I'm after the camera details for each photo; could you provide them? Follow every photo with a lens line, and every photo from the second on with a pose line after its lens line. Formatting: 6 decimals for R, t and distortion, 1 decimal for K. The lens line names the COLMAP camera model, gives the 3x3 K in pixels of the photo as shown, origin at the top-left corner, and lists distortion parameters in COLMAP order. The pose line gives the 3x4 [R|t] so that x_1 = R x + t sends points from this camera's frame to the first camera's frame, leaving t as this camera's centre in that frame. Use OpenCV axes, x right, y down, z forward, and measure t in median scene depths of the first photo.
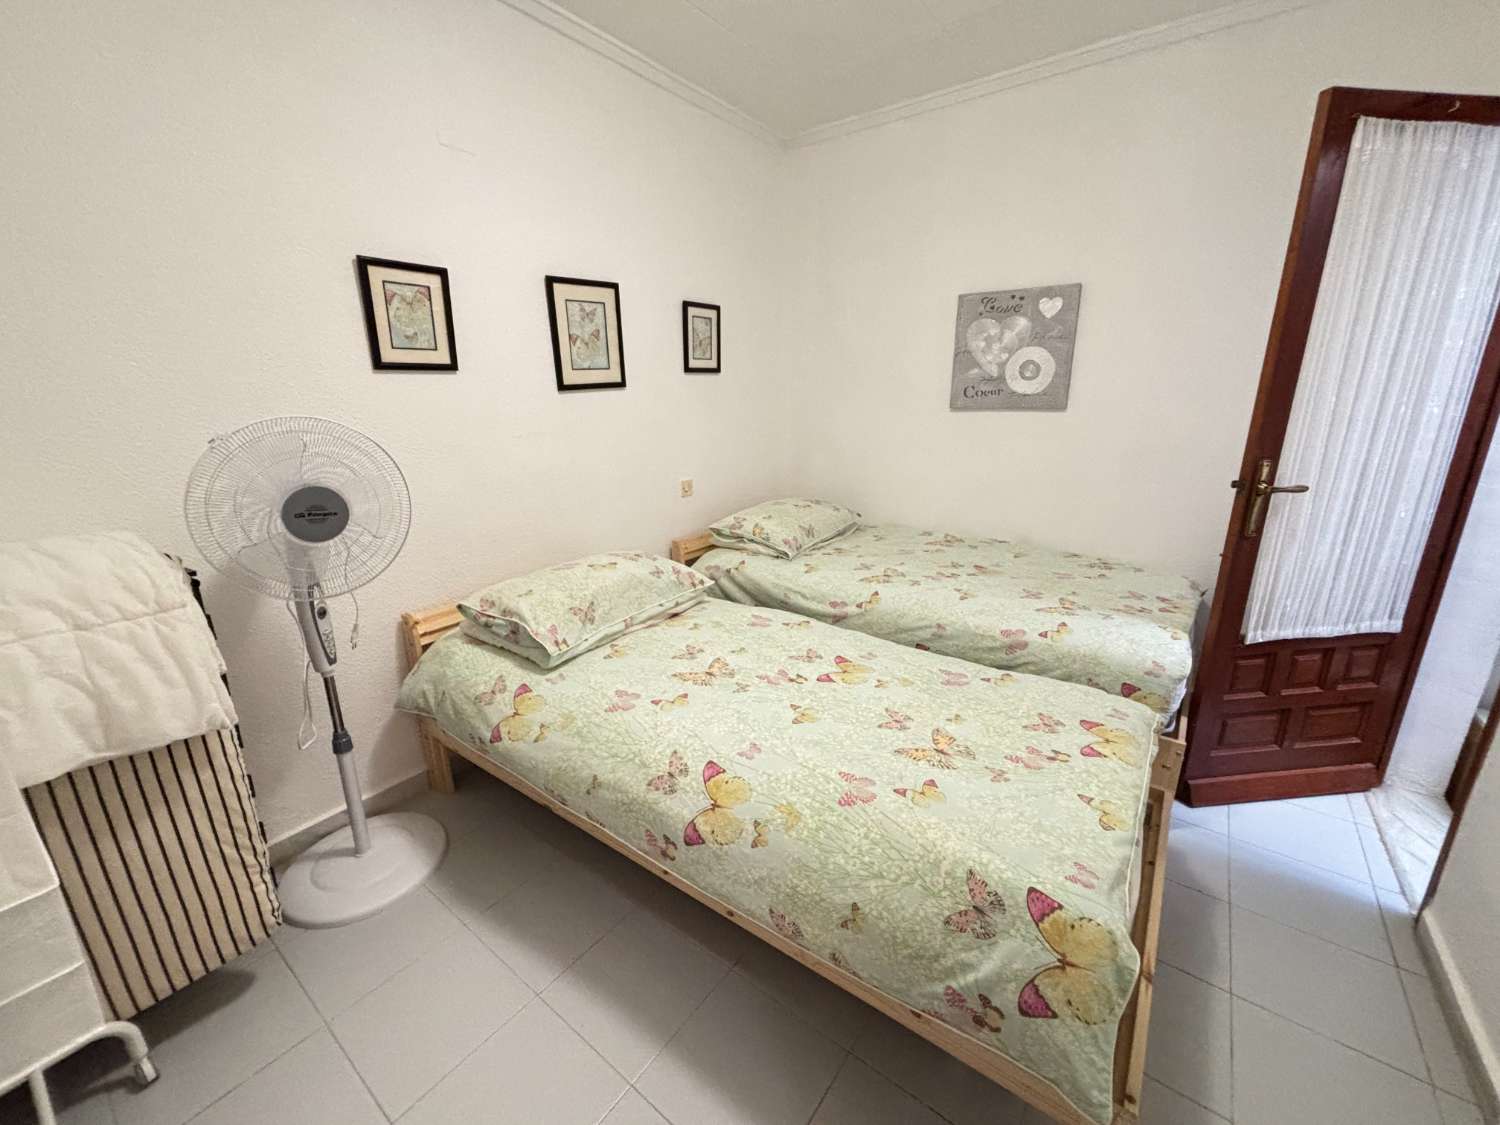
lens RADIAL K [[606.6, 0, 749.4], [0, 606.6, 567.0], [0, 0, 1]] dist [0.002500, -0.001144]
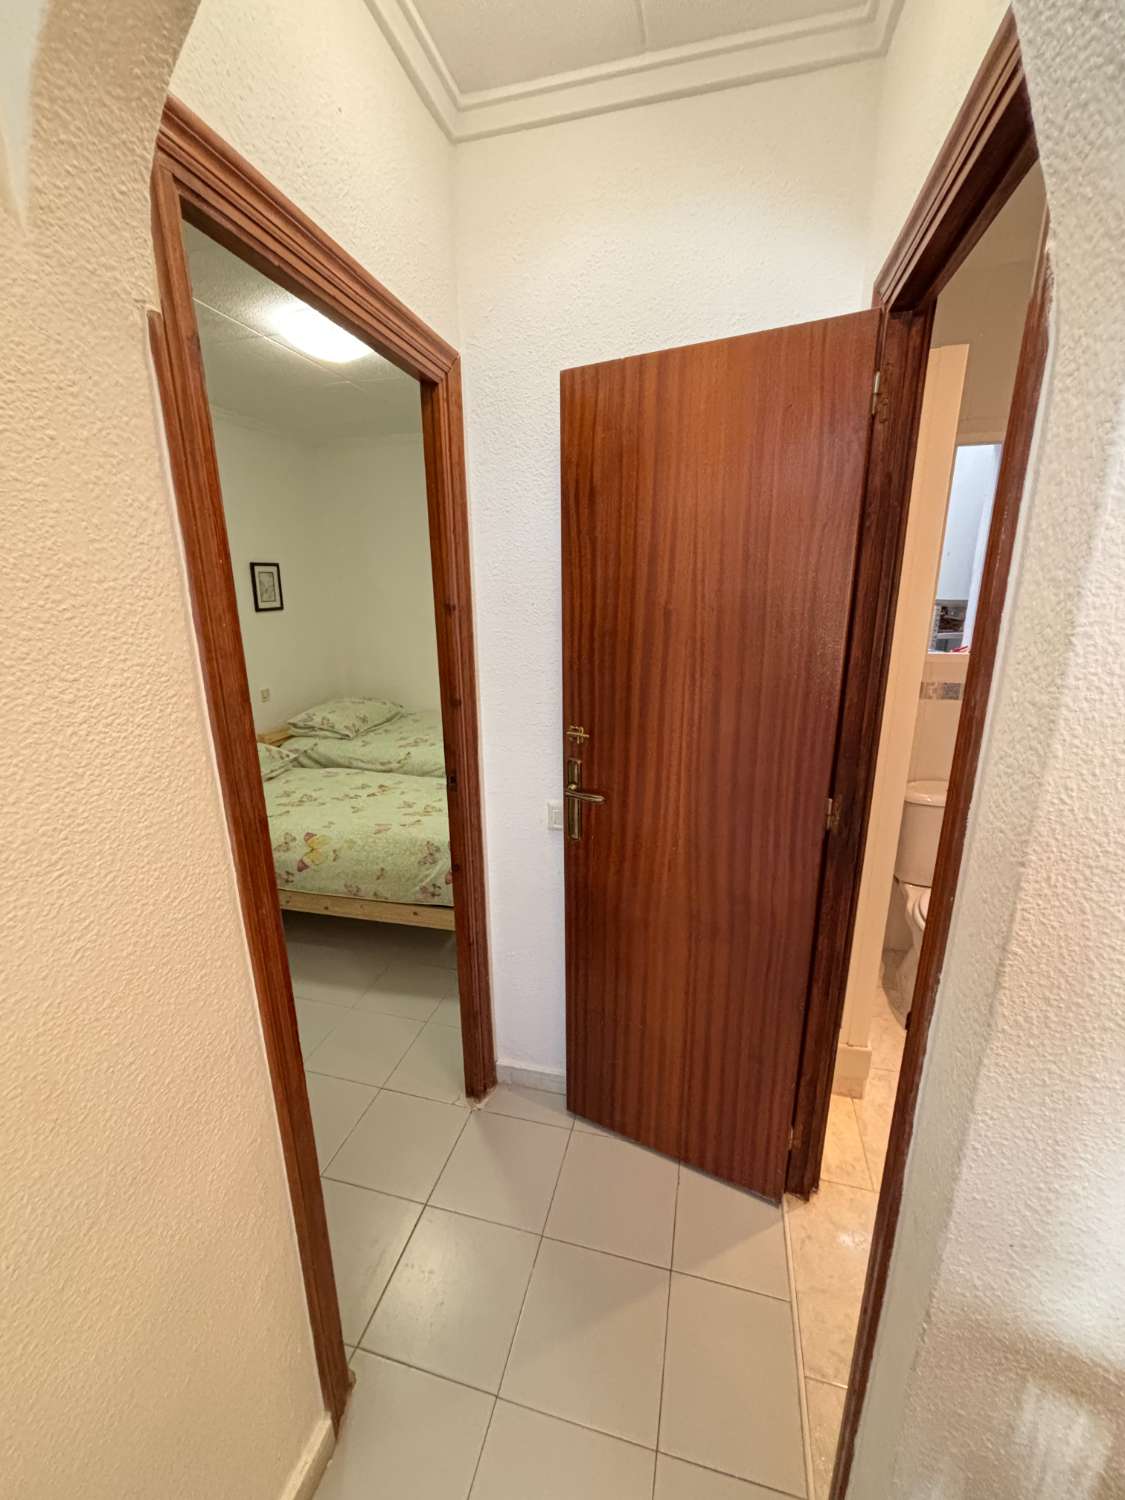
lens RADIAL K [[606.6, 0, 573.2], [0, 606.6, 742.1], [0, 0, 1]] dist [0.002500, -0.001144]
pose [[0.920018, -0.096361, 0.379845, 0.005234], [0.108972, 0.993975, -0.011783, 0.087477], [-0.376421, 0.052233, 0.924975, -0.686029]]
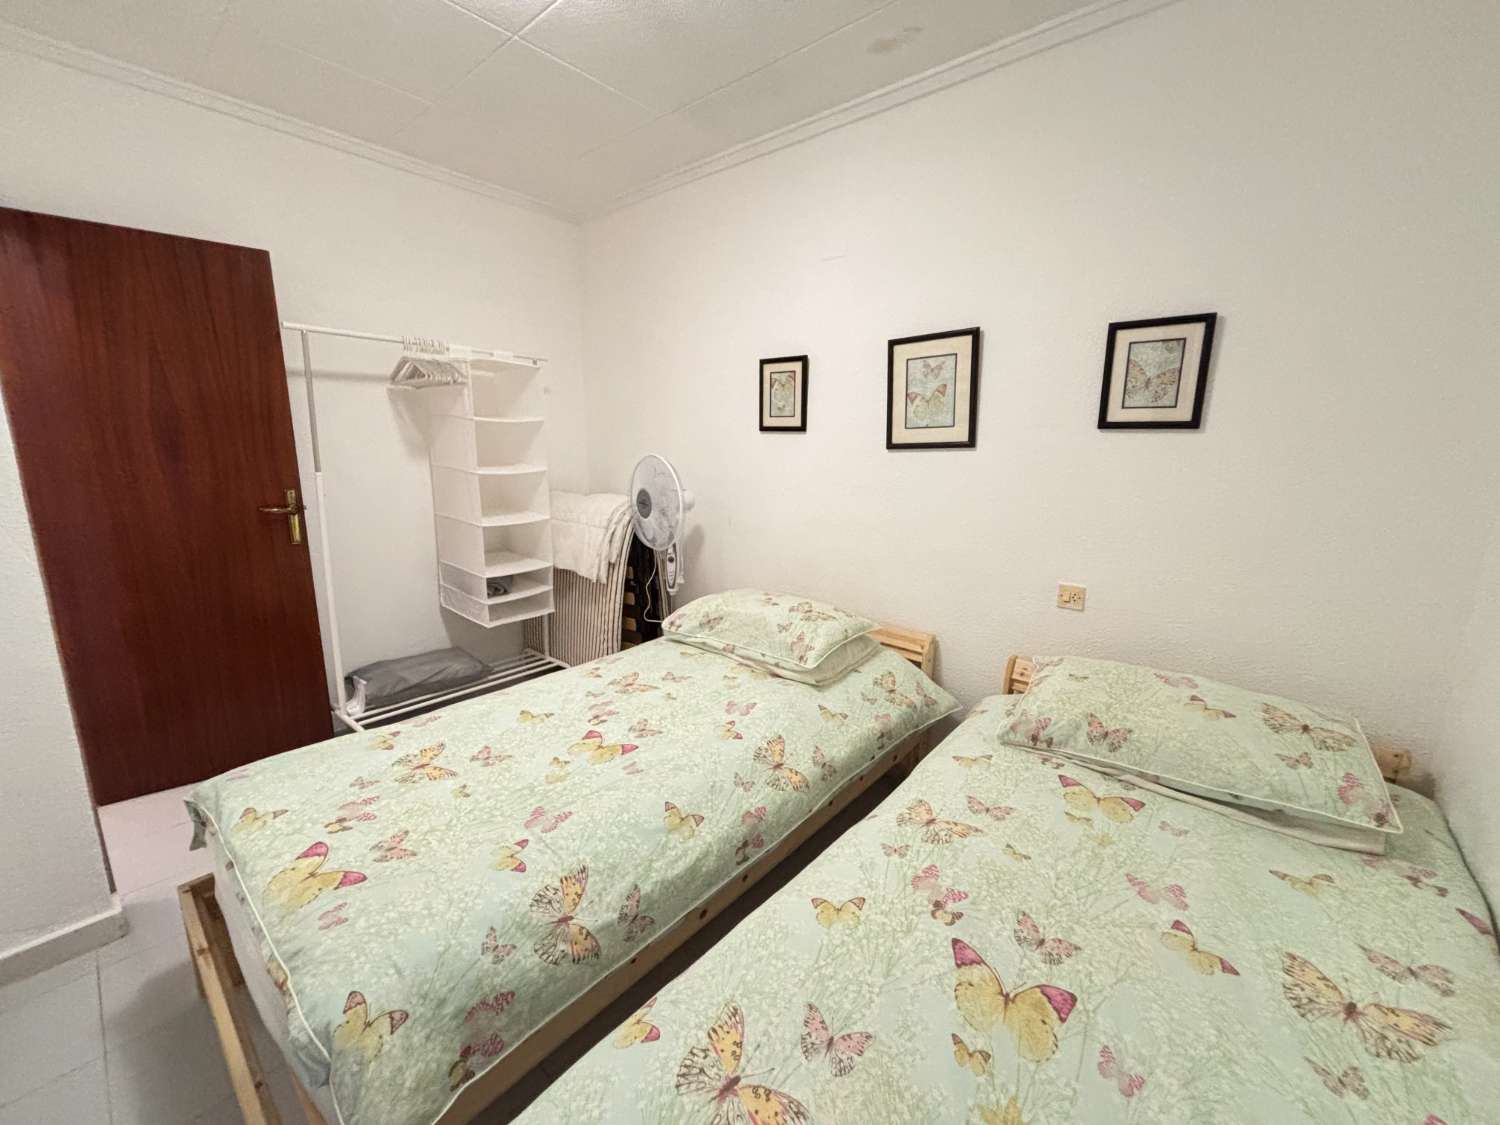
lens RADIAL K [[606.6, 0, 750.7], [0, 606.6, 565.4], [0, 0, 1]] dist [0.002500, -0.001144]
pose [[-0.078293, 0.220340, -0.972276, 0.776852], [-0.292563, 0.927251, 0.233695, -0.294813], [0.953036, 0.302748, -0.008134, 0.894500]]
